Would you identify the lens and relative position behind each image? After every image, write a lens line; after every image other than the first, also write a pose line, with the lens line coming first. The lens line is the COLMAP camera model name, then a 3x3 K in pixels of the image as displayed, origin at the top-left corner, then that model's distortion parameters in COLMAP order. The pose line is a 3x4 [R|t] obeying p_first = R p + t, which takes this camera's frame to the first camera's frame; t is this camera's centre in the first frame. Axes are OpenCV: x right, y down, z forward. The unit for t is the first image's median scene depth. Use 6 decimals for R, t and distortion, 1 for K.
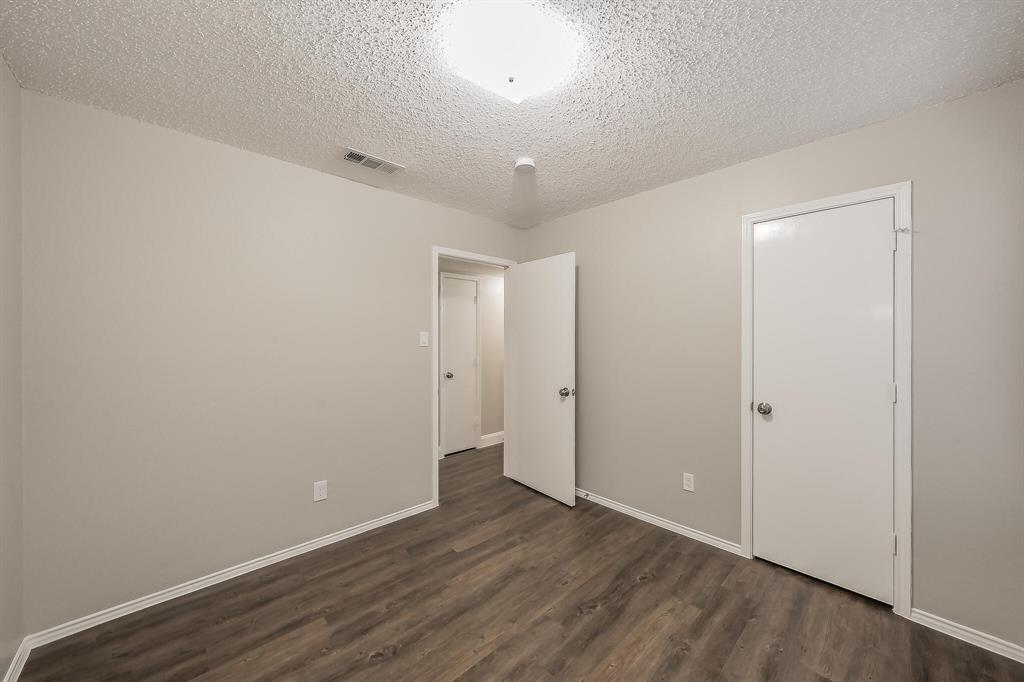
lens RADIAL K [[365.5, 0, 504.5], [0, 365.5, 338.3], [0, 0, 1]] dist [-0.001184, 0.000394]
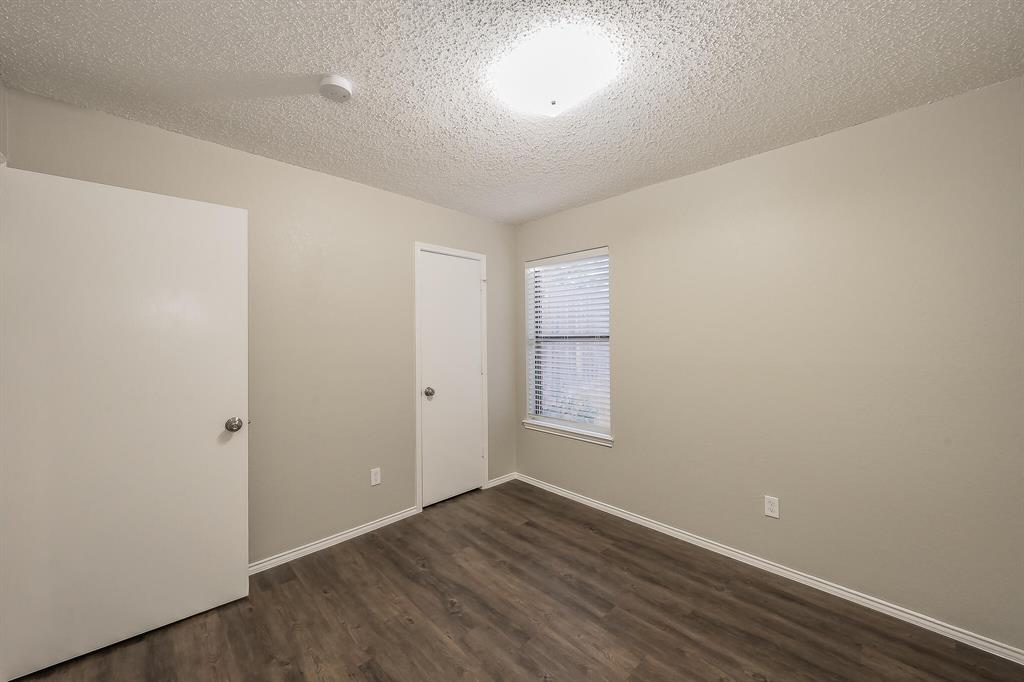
lens RADIAL K [[398.0, 0, 505.2], [0, 398.0, 338.6], [0, 0, 1]] dist [0.000443, -0.000900]
pose [[-0.020257, 0.001725, 0.999793, -0.781725], [0.011885, 0.999928, -0.001485, 0.004738], [-0.999724, 0.011852, -0.020276, 0.786372]]
